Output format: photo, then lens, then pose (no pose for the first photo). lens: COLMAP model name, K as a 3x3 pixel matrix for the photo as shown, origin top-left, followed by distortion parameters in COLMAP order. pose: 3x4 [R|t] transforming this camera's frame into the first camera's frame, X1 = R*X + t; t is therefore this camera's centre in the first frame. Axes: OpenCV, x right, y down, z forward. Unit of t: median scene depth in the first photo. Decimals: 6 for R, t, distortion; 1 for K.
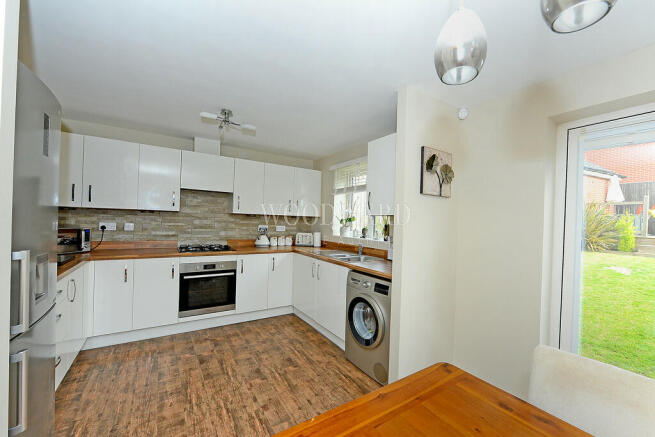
lens RADIAL K [[264.8, 0, 329.5], [0, 264.8, 222.0], [0, 0, 1]] dist [-0.001272, -0.000149]
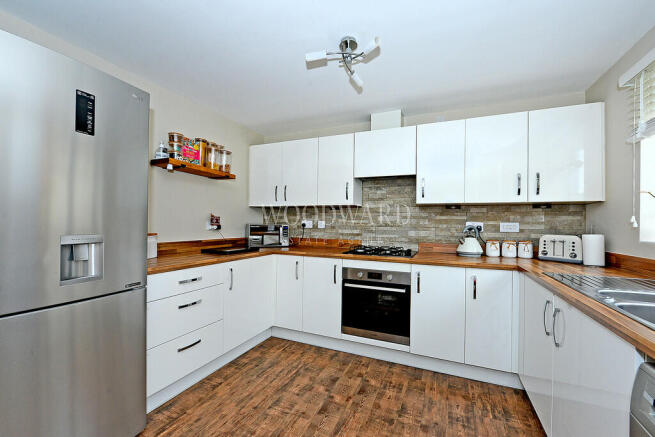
lens RADIAL K [[264.8, 0, 329.5], [0, 264.8, 222.0], [0, 0, 1]] dist [-0.001272, -0.000149]
pose [[0.568415, -0.026763, -0.822306, 0.084436], [0.000441, 0.999481, -0.032225, 0.039772], [0.822742, 0.017955, 0.568132, 0.443700]]
